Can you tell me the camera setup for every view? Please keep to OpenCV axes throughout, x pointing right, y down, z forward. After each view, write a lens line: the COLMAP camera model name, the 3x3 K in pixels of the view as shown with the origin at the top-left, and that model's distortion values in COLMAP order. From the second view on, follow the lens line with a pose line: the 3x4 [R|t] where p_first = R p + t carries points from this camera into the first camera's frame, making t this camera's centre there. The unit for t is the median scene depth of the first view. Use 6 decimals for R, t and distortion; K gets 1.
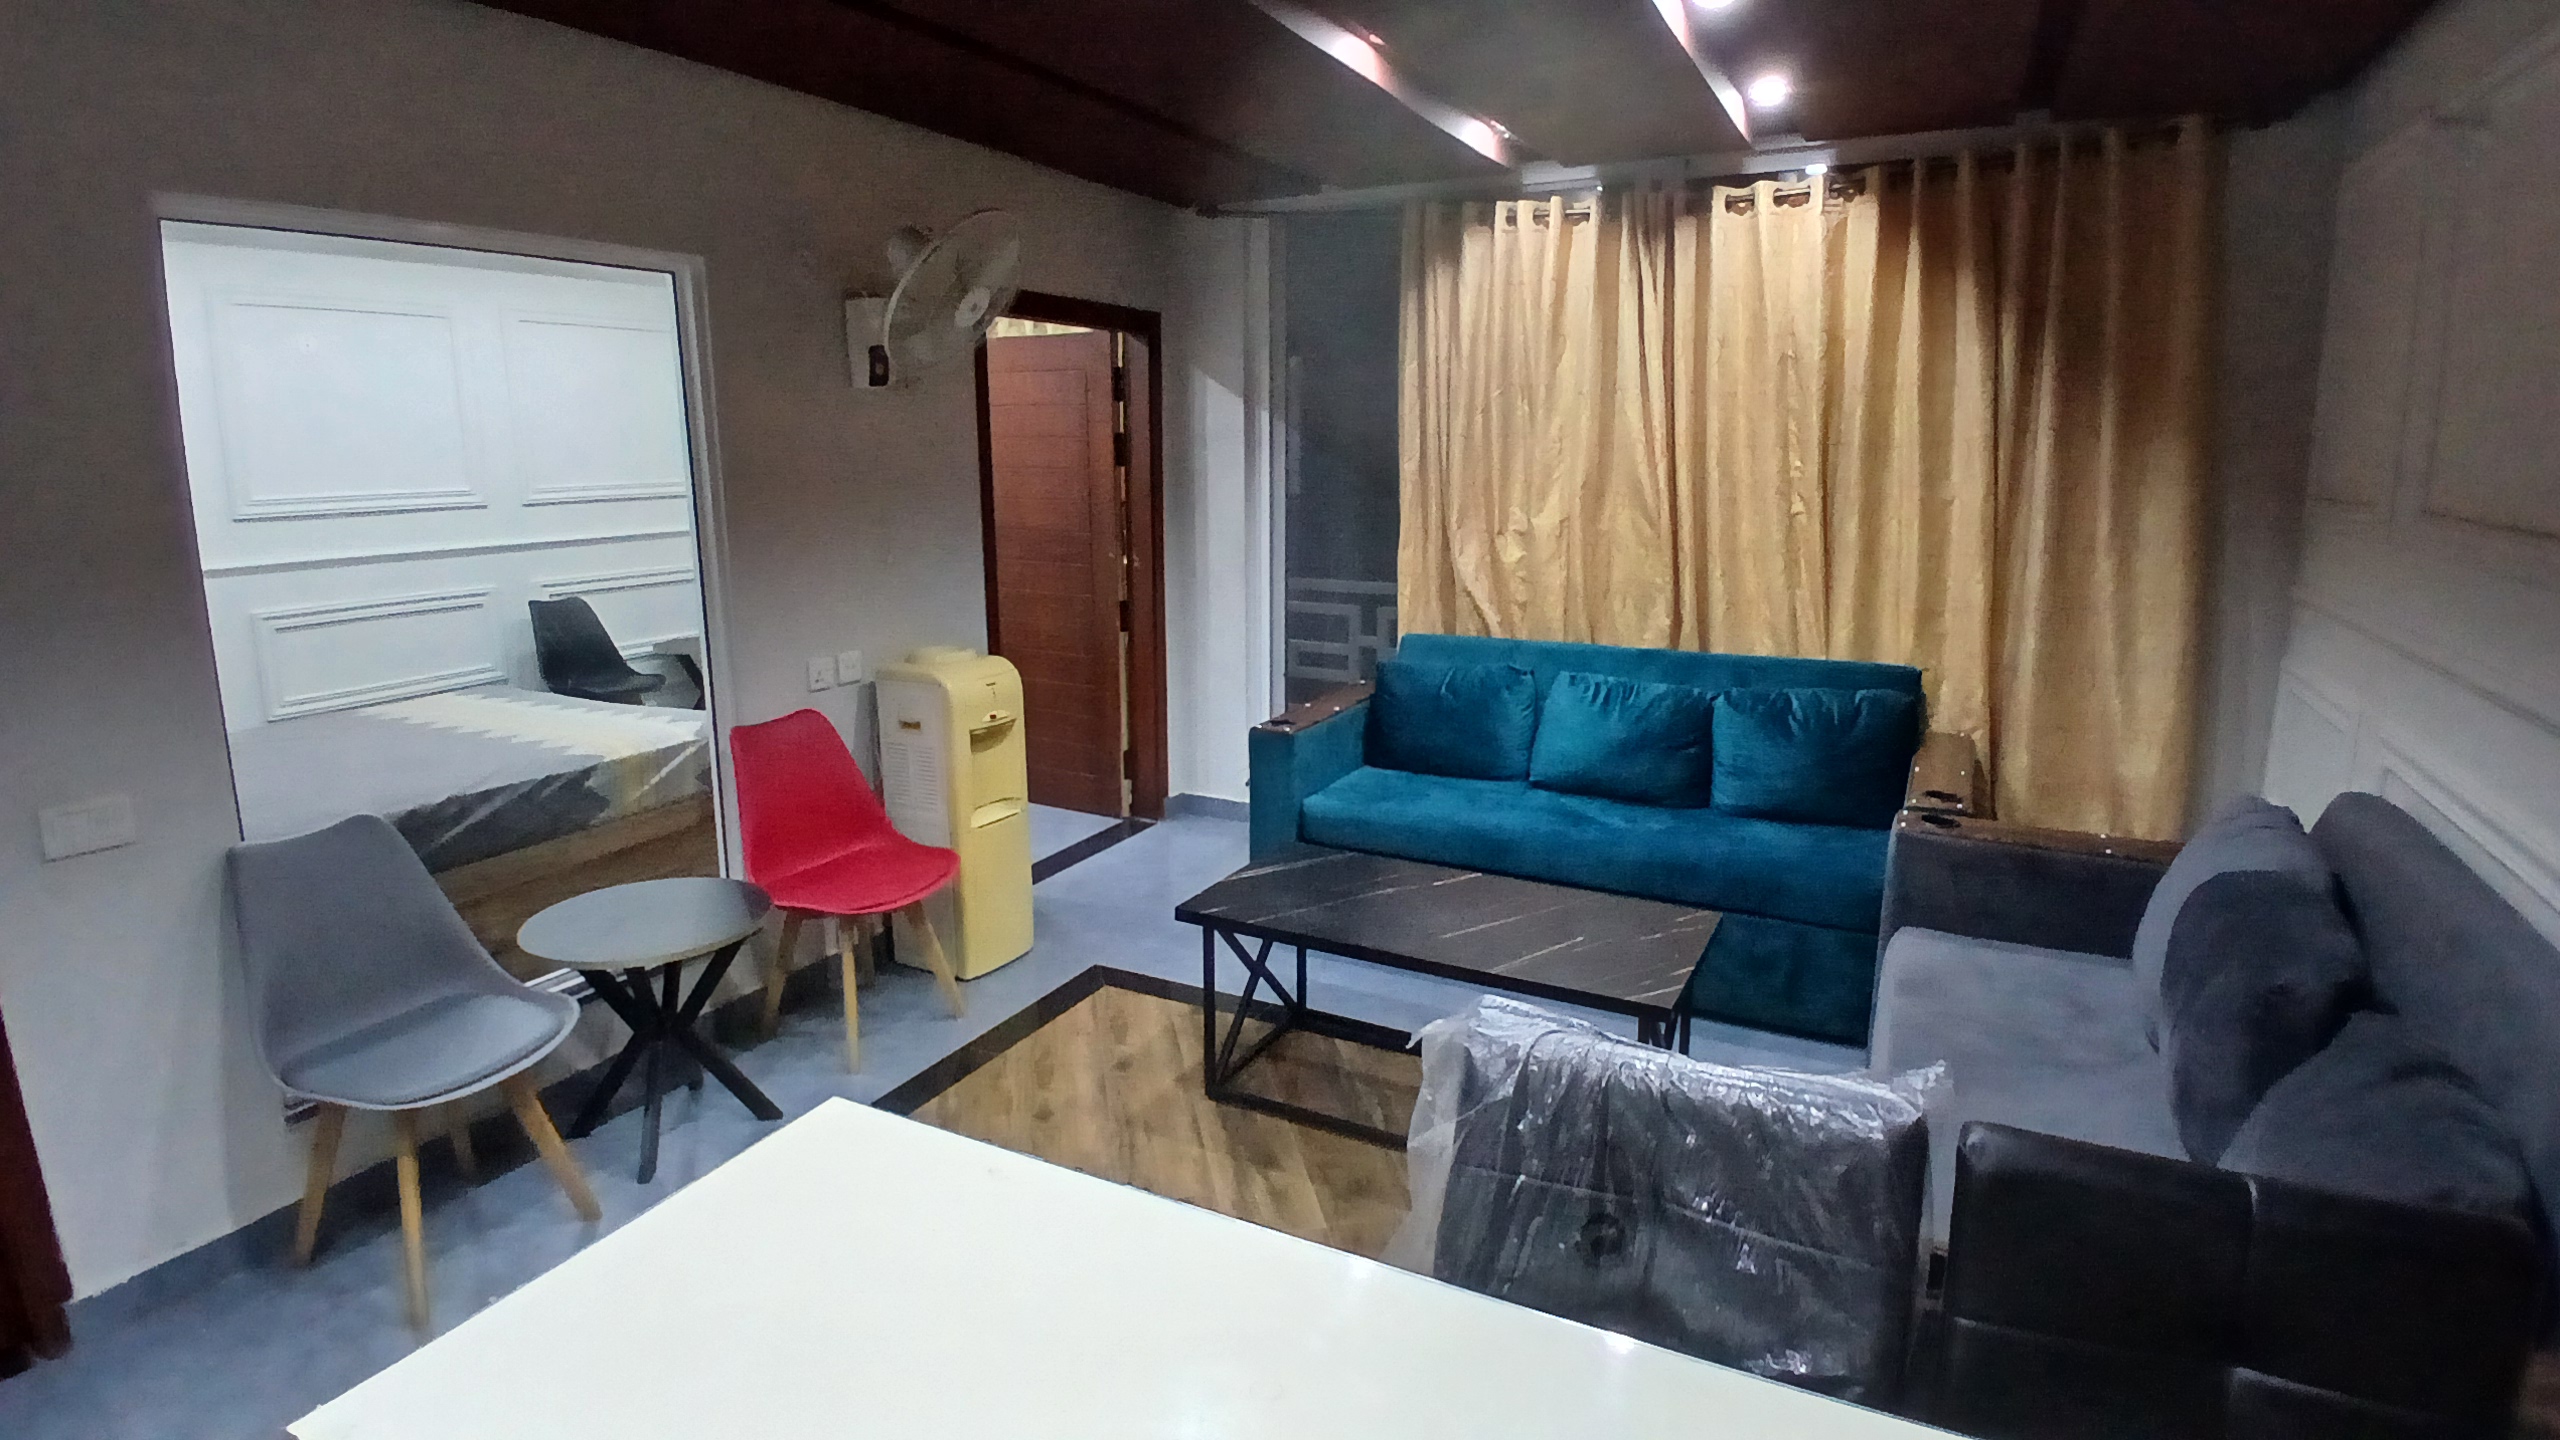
lens RADIAL K [[1297.0, 0, 1261.1], [0, 1297.0, 680.4], [0, 0, 1]] dist [-0.000676, -0.048229]
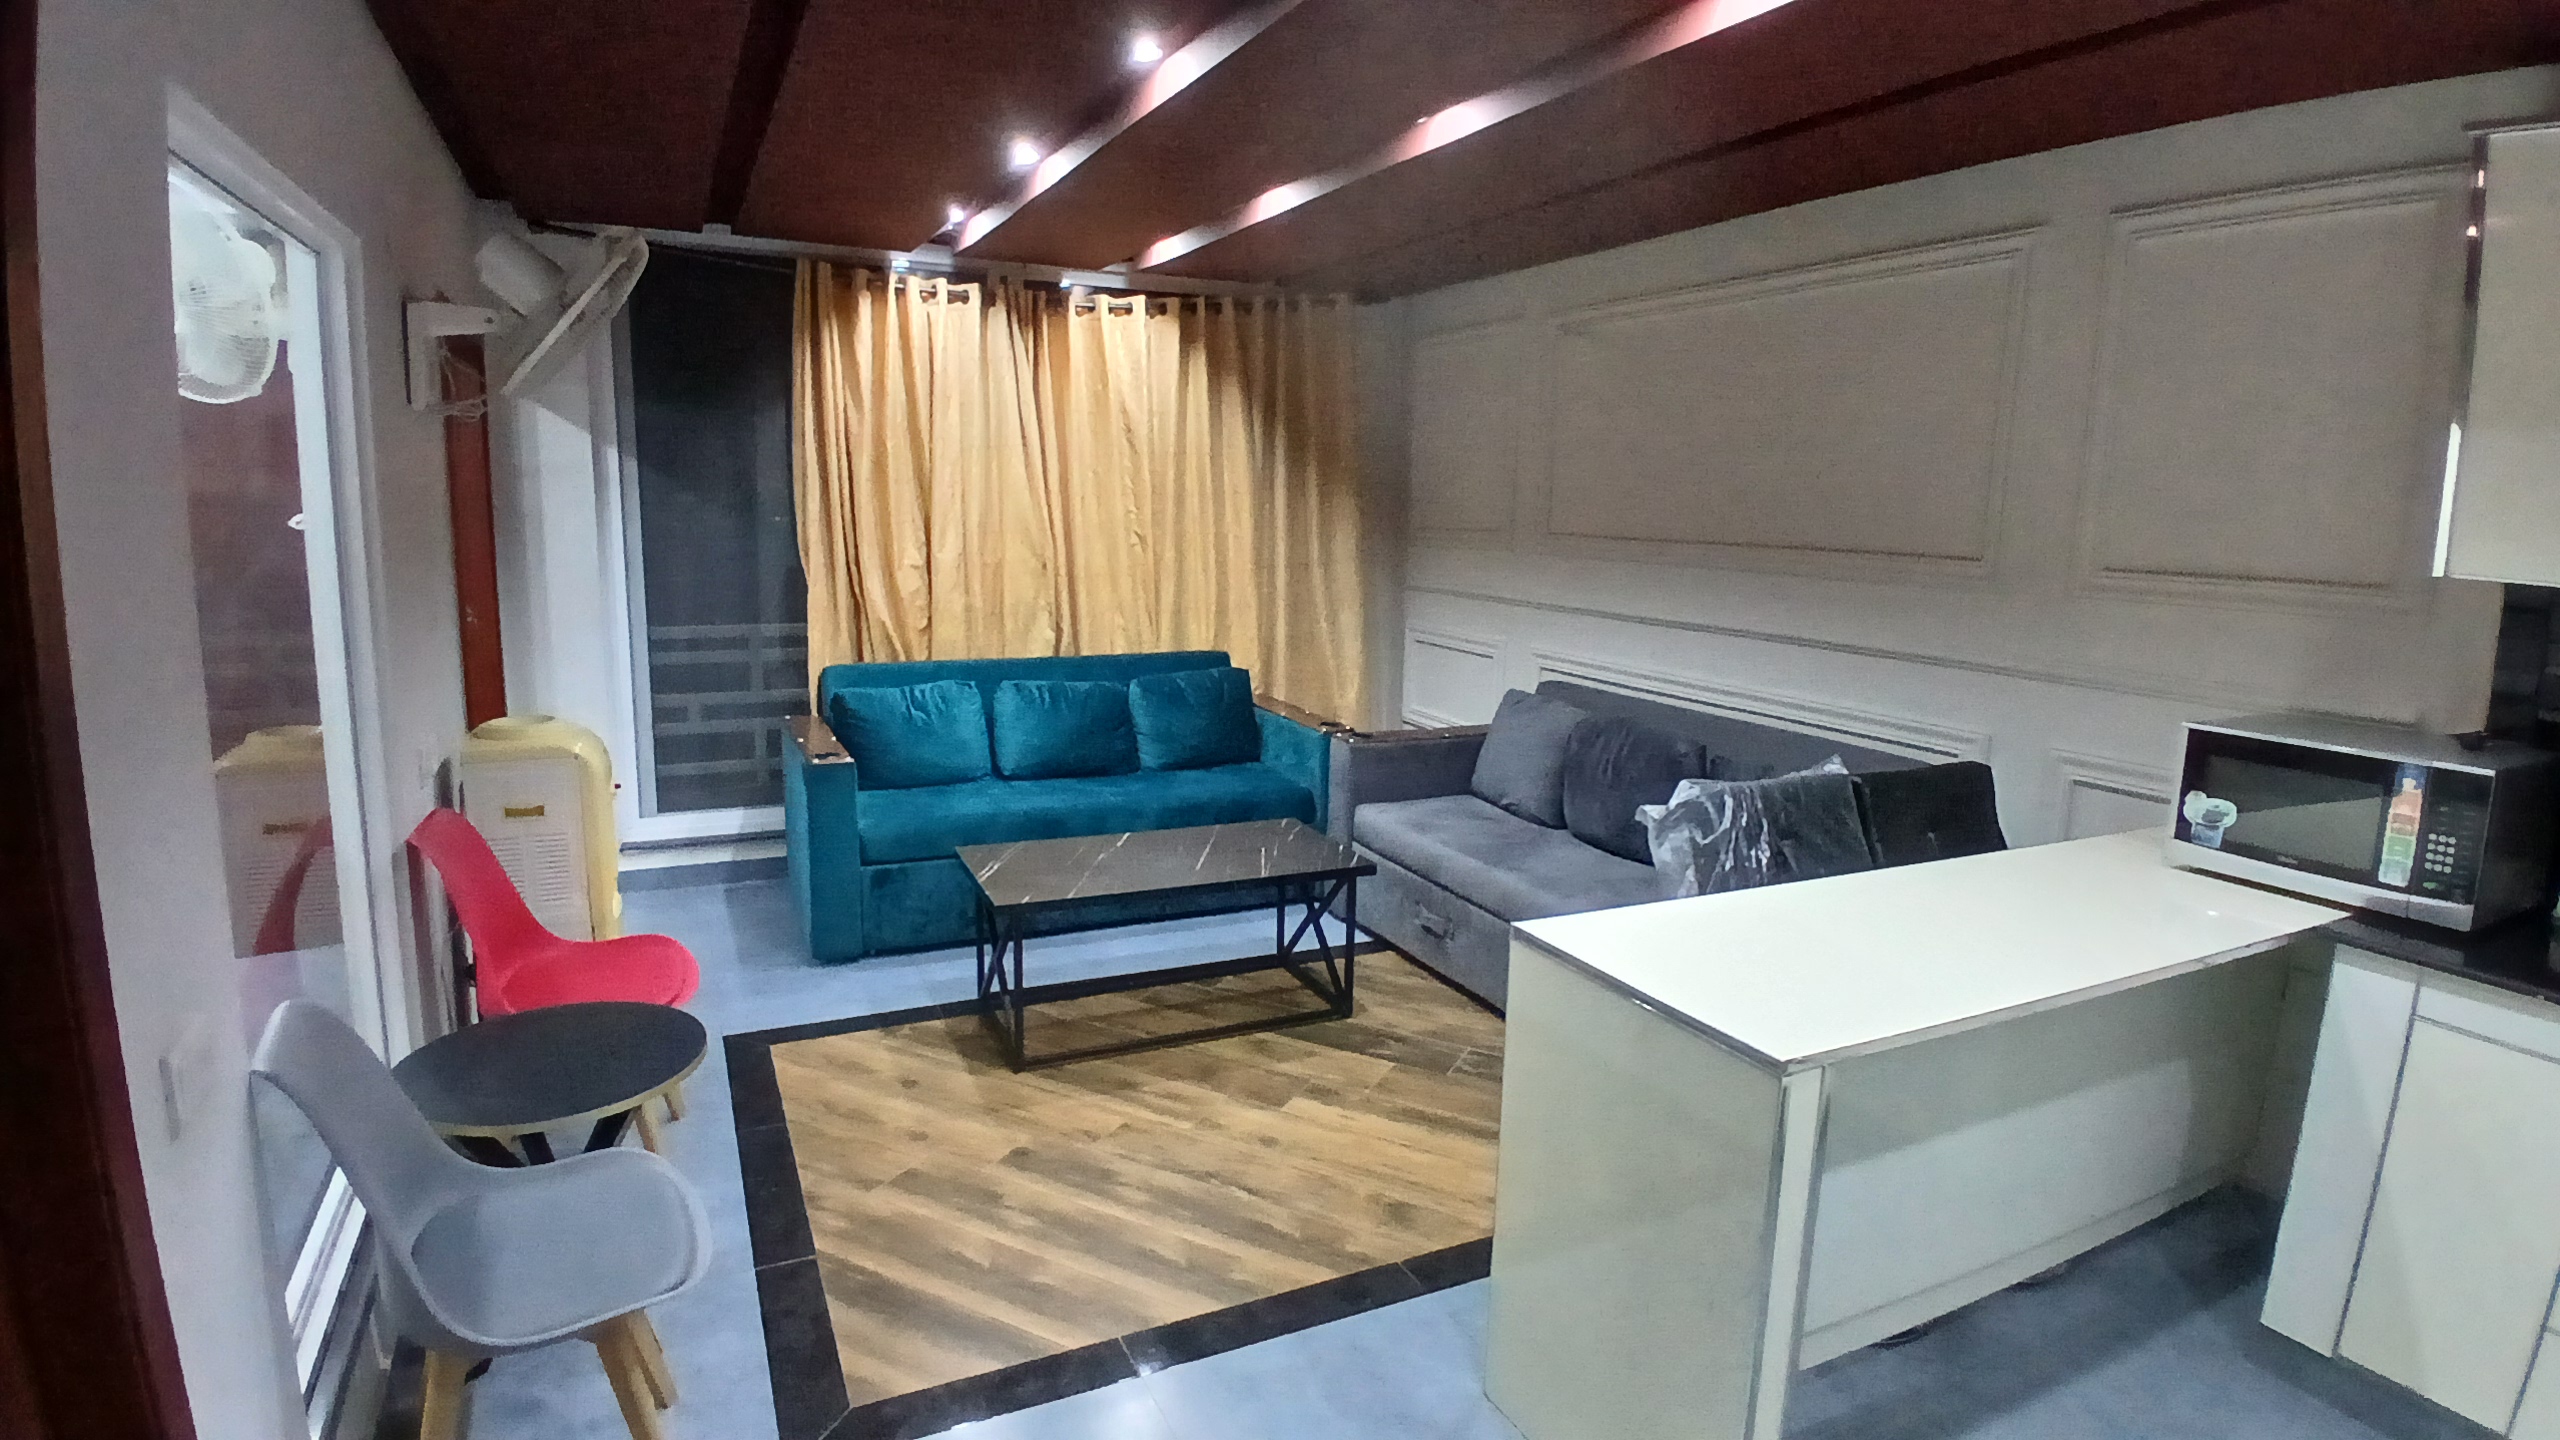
lens RADIAL K [[1297.0, 0, 1261.1], [0, 1297.0, 680.4], [0, 0, 1]] dist [-0.000676, -0.048229]
pose [[0.598601, -0.098518, 0.794966, -0.620965], [0.122059, 0.992038, 0.031032, -0.017907], [-0.791694, 0.078457, 0.605859, 0.104441]]
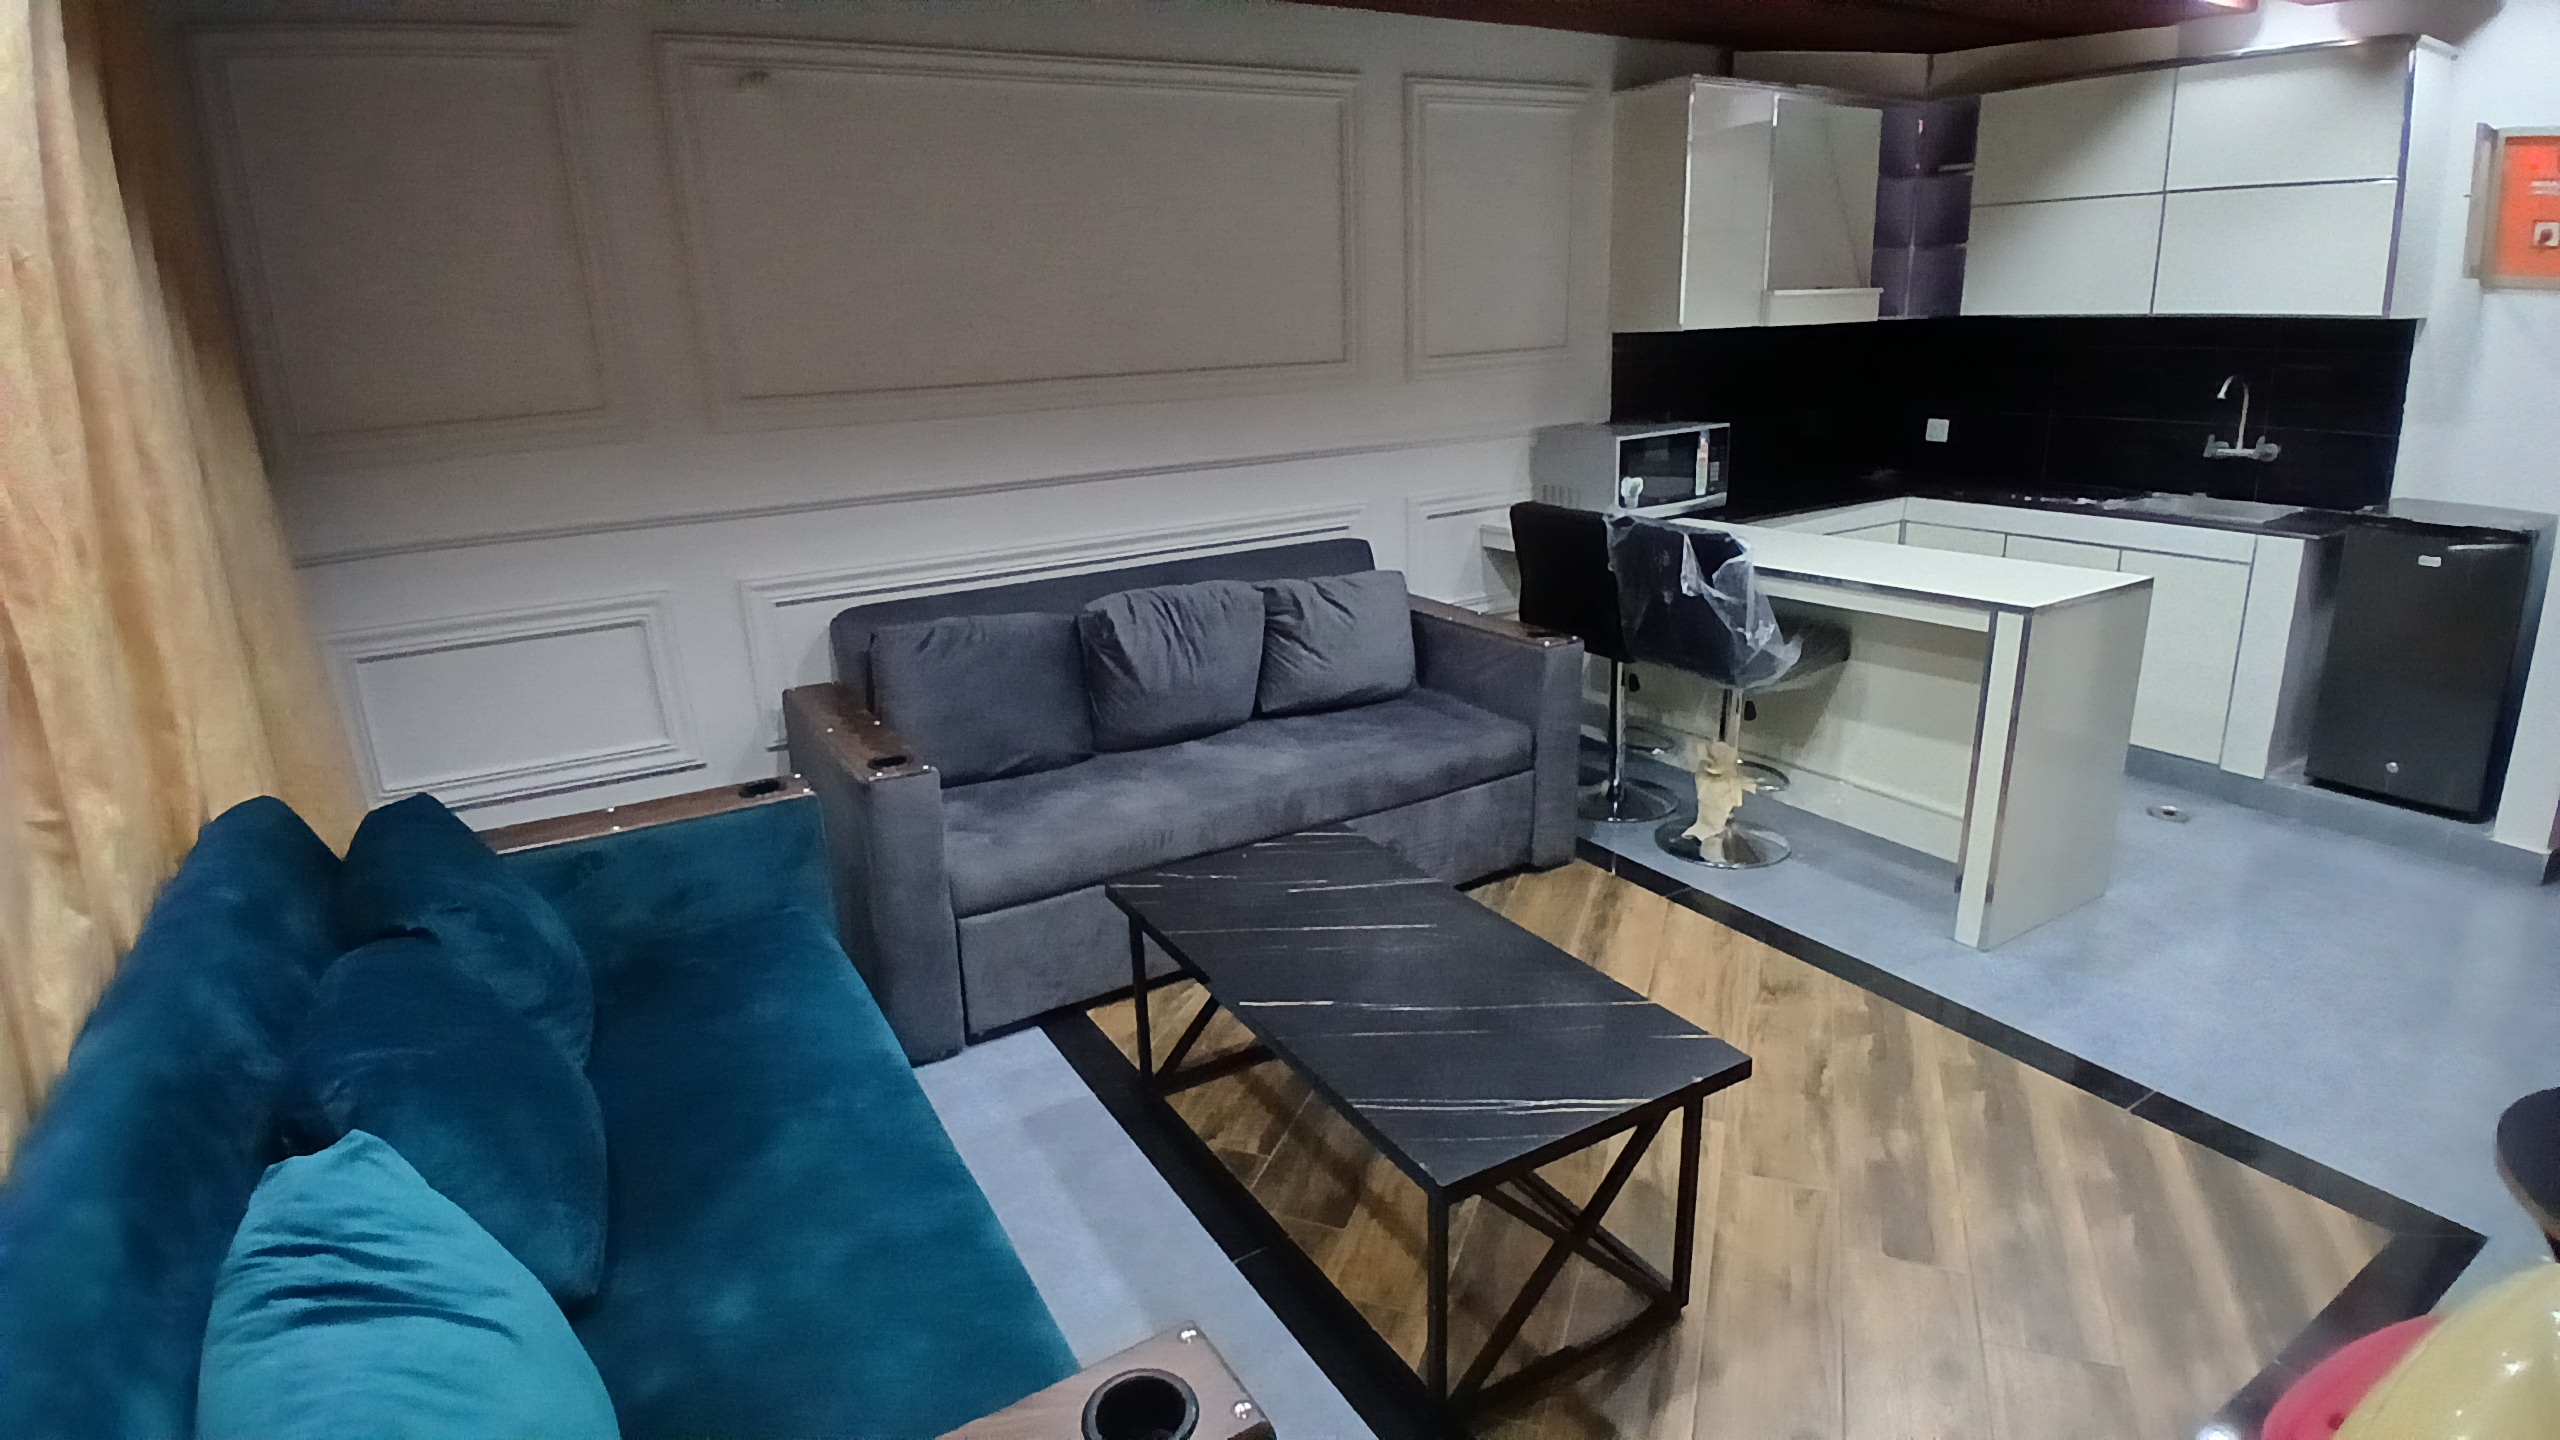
lens RADIAL K [[1297.0, 0, 1261.1], [0, 1297.0, 680.4], [0, 0, 1]] dist [-0.000676, -0.048229]
pose [[-0.851020, -0.102092, 0.515115, -0.133135], [0.138975, 0.902160, 0.408402, -0.219203], [-0.506410, 0.419147, -0.753568, 1.187854]]
